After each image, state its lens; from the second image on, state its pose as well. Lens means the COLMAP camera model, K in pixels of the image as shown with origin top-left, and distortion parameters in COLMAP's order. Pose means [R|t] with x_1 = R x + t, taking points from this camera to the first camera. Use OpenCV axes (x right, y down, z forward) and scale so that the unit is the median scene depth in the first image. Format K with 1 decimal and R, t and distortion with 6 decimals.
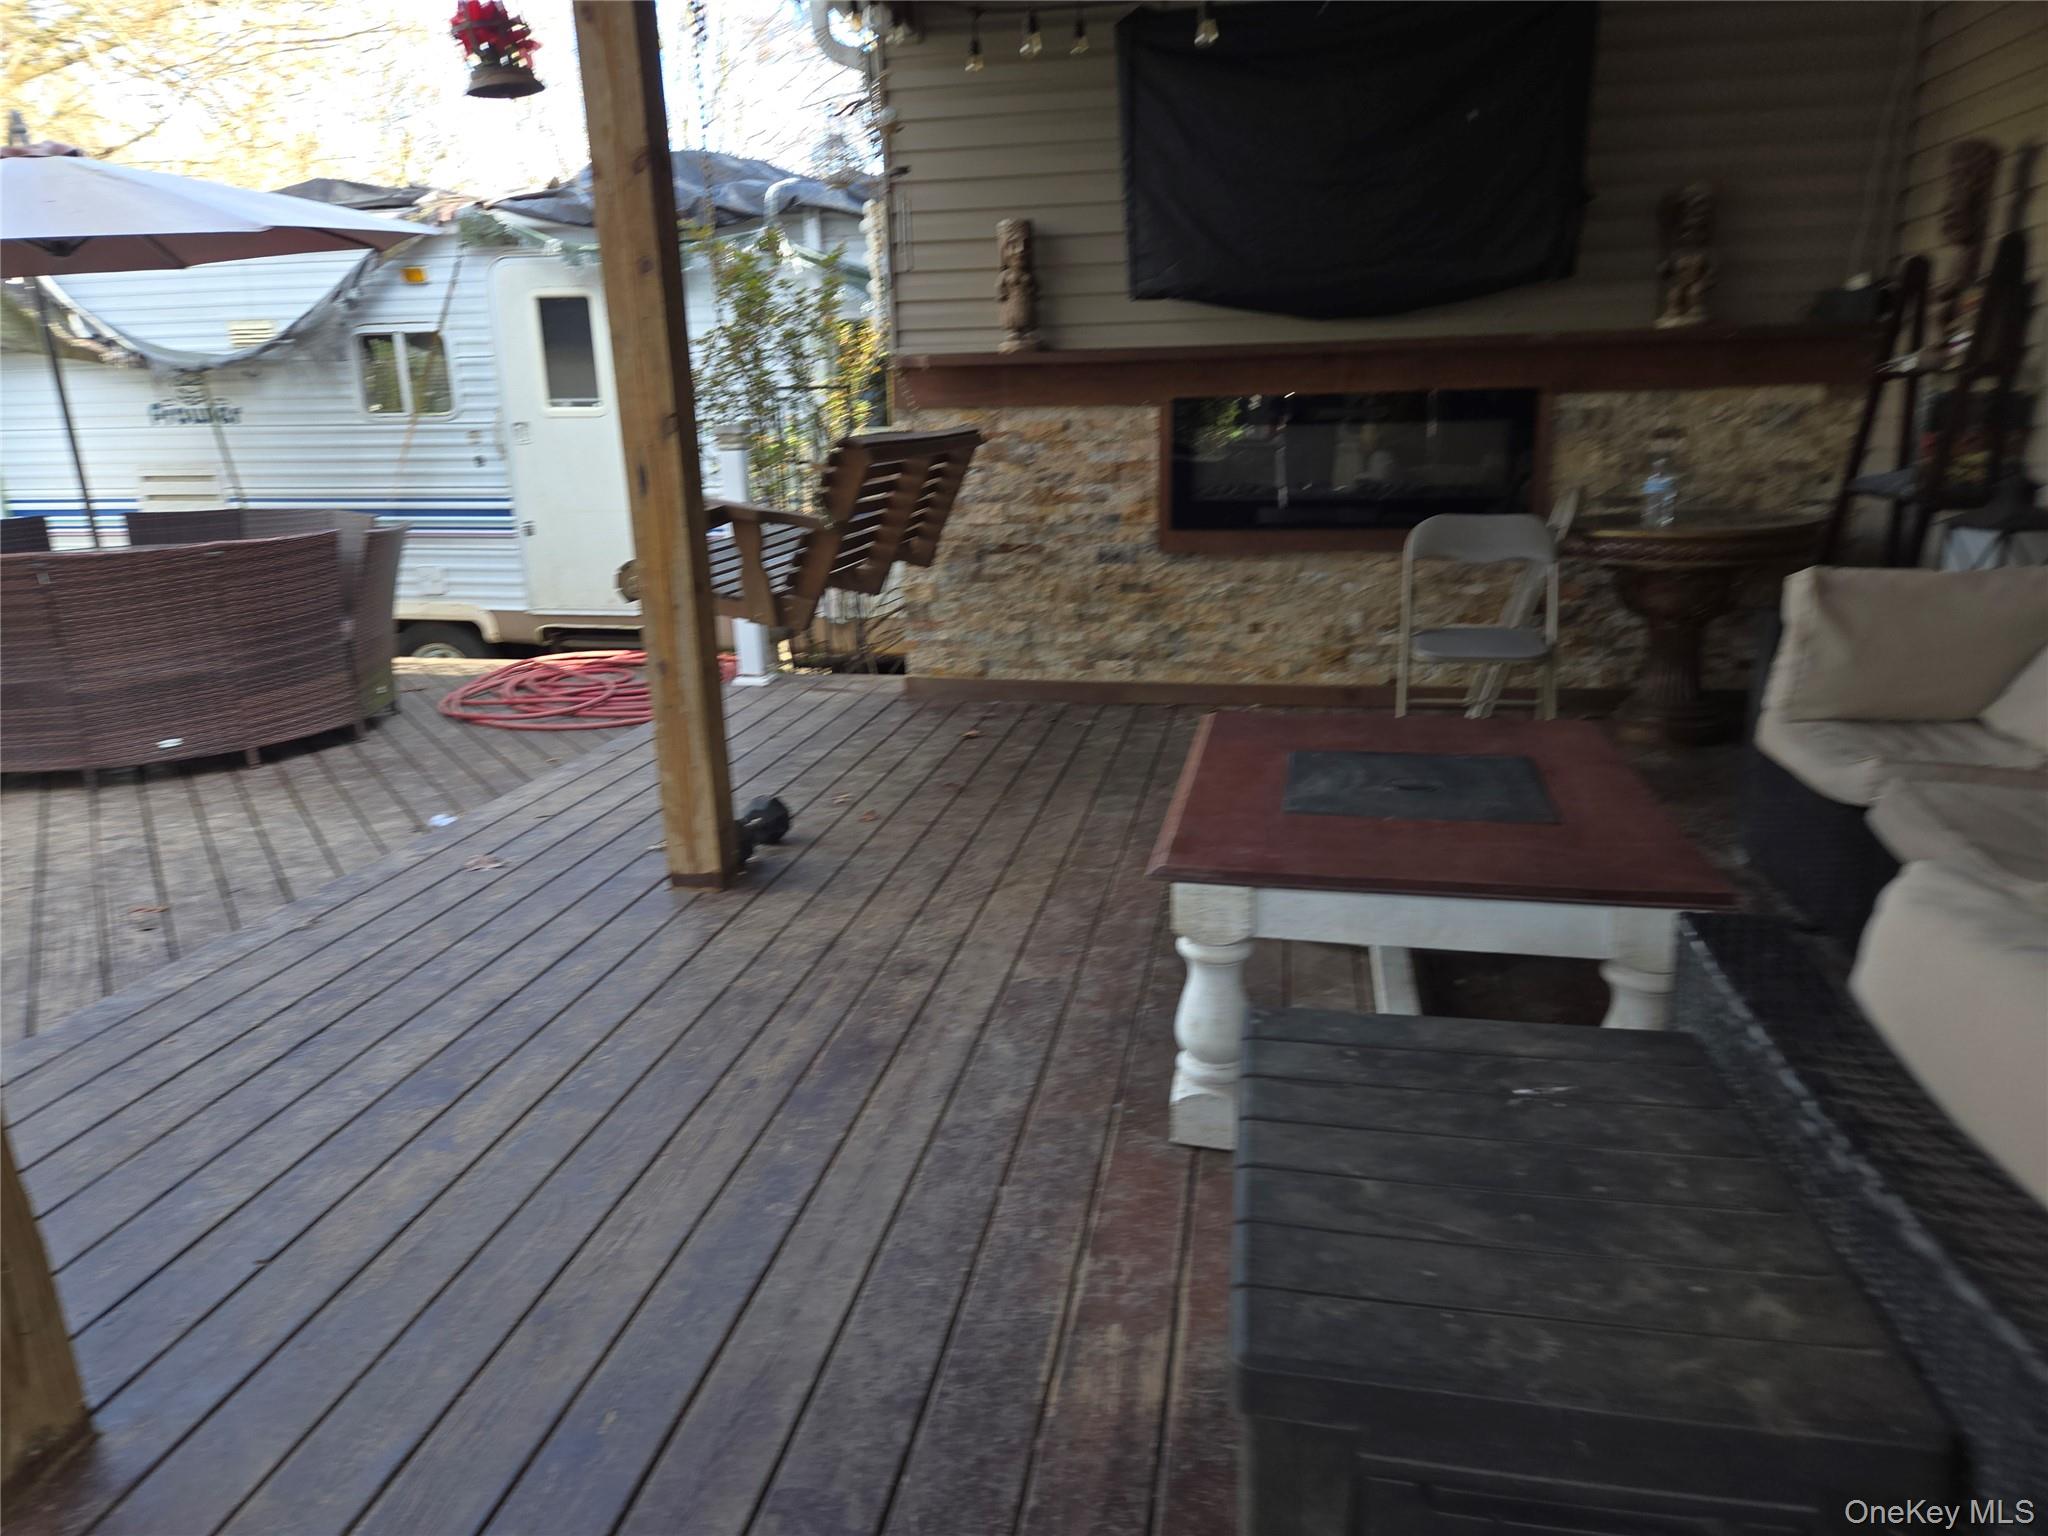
lens RADIAL K [[1344.8, 0, 1039.6], [0, 1344.8, 766.2], [0, 0, 1]] dist [0.083038, -0.075899]
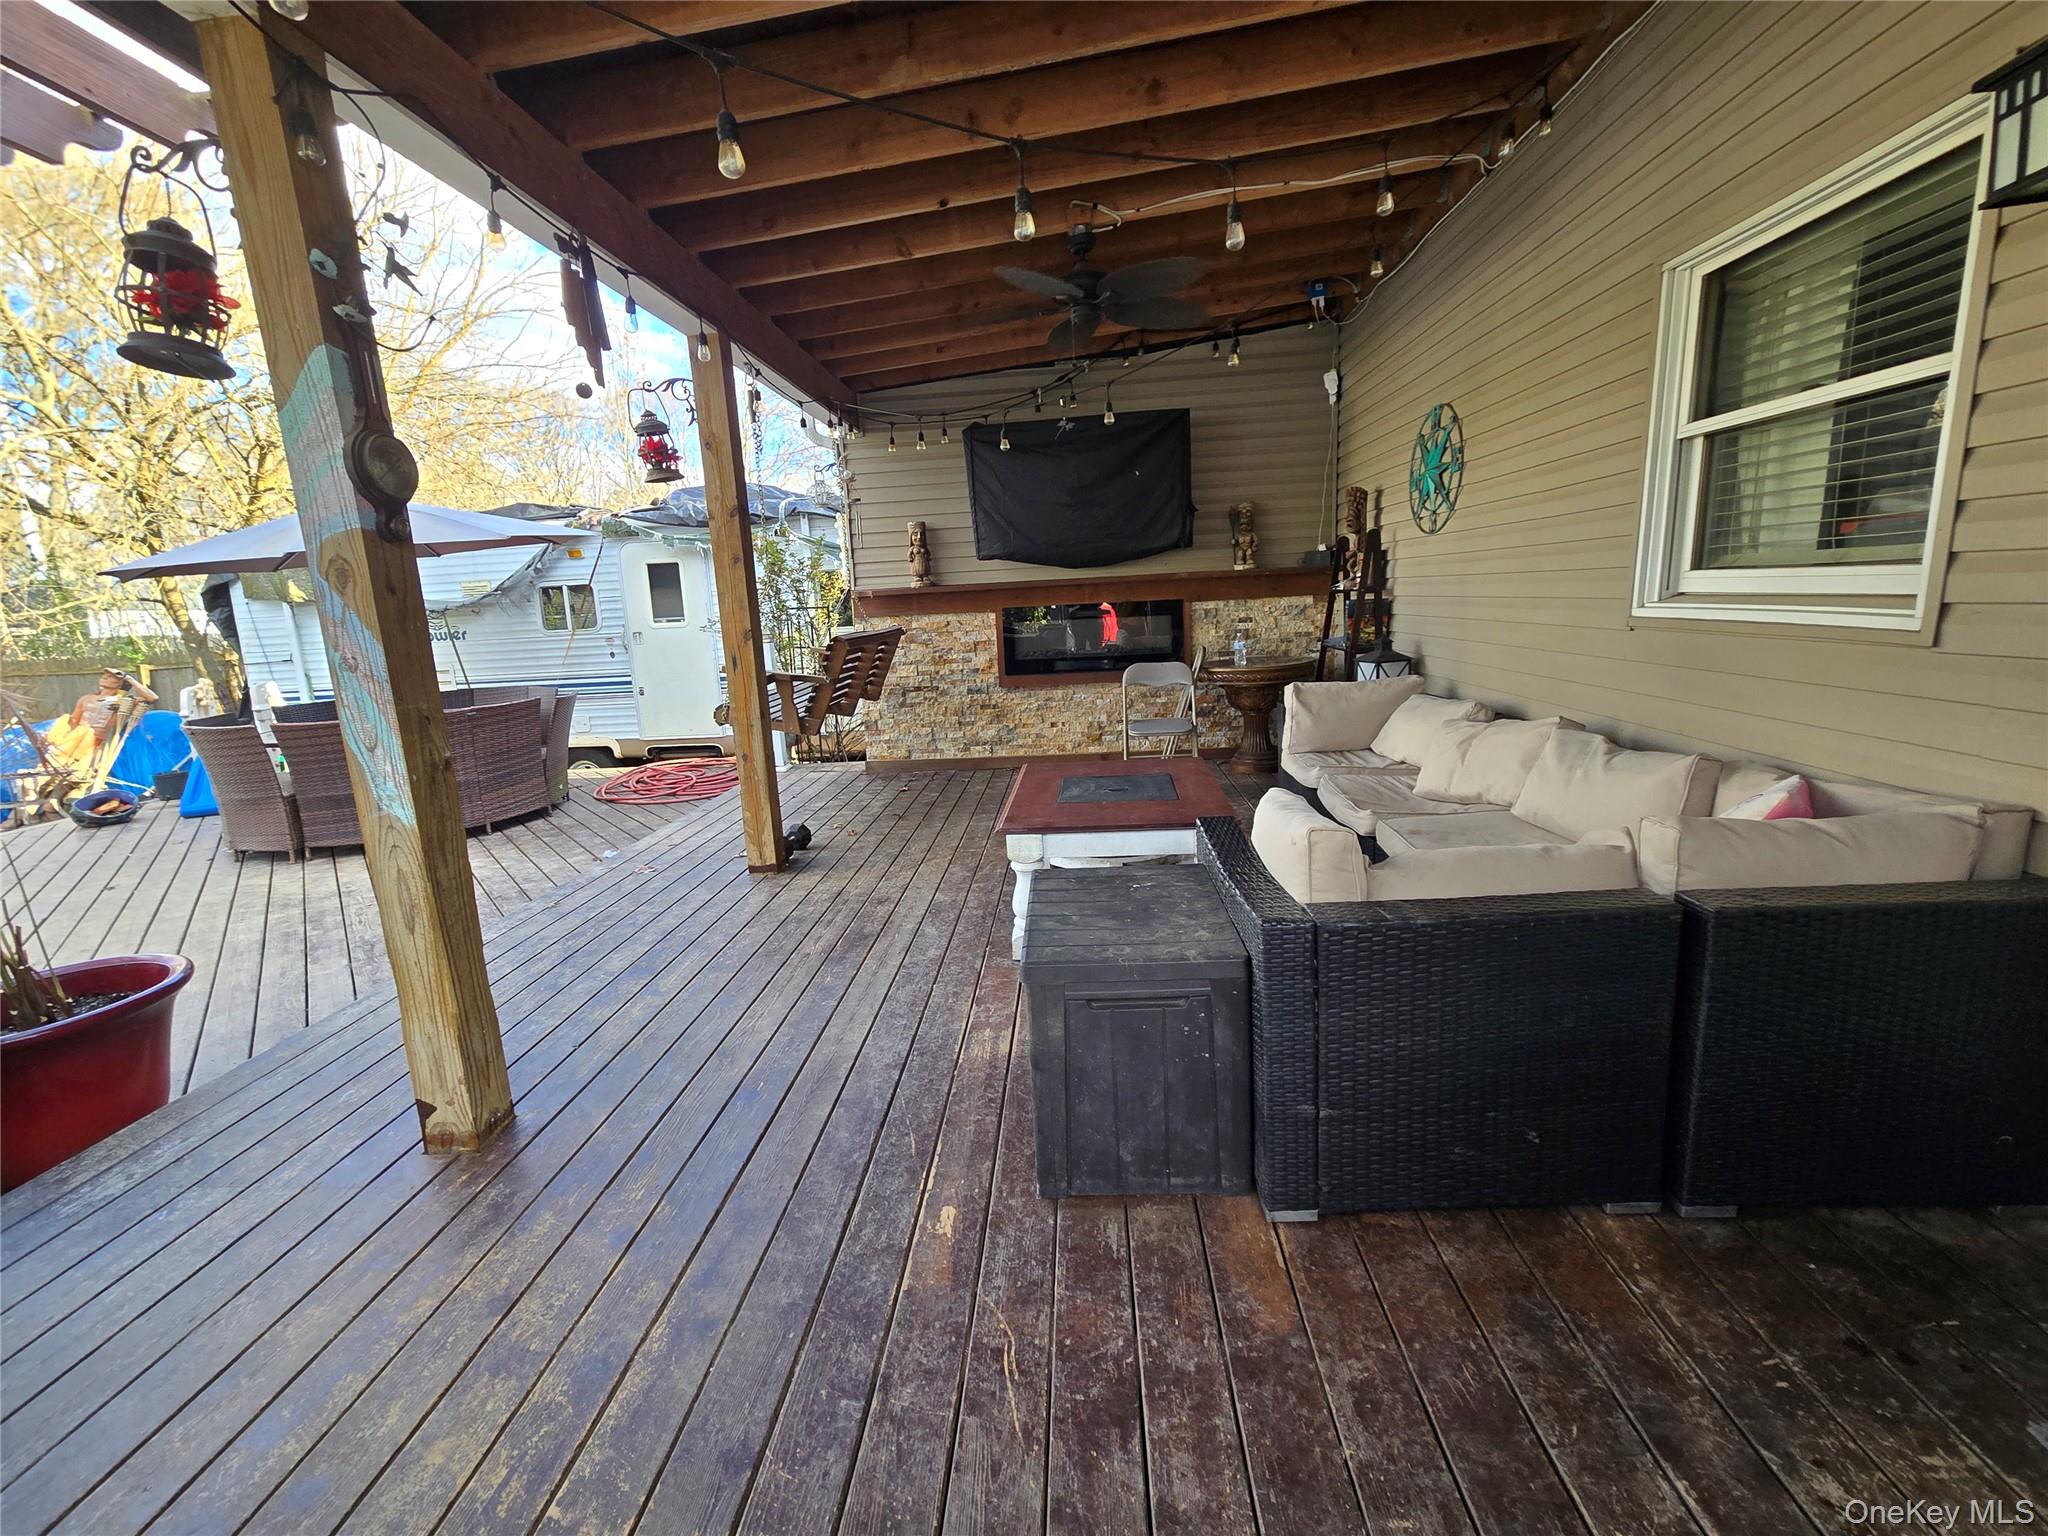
lens RADIAL K [[837.2, 0, 1012.2], [0, 837.2, 751.2], [0, 0, 1]] dist [0.001051, -0.000585]
pose [[0.995016, -0.049047, 0.086814, -0.001041], [0.056278, 0.994968, -0.082900, 0.034980], [-0.082311, 0.087373, 0.992769, -0.194559]]
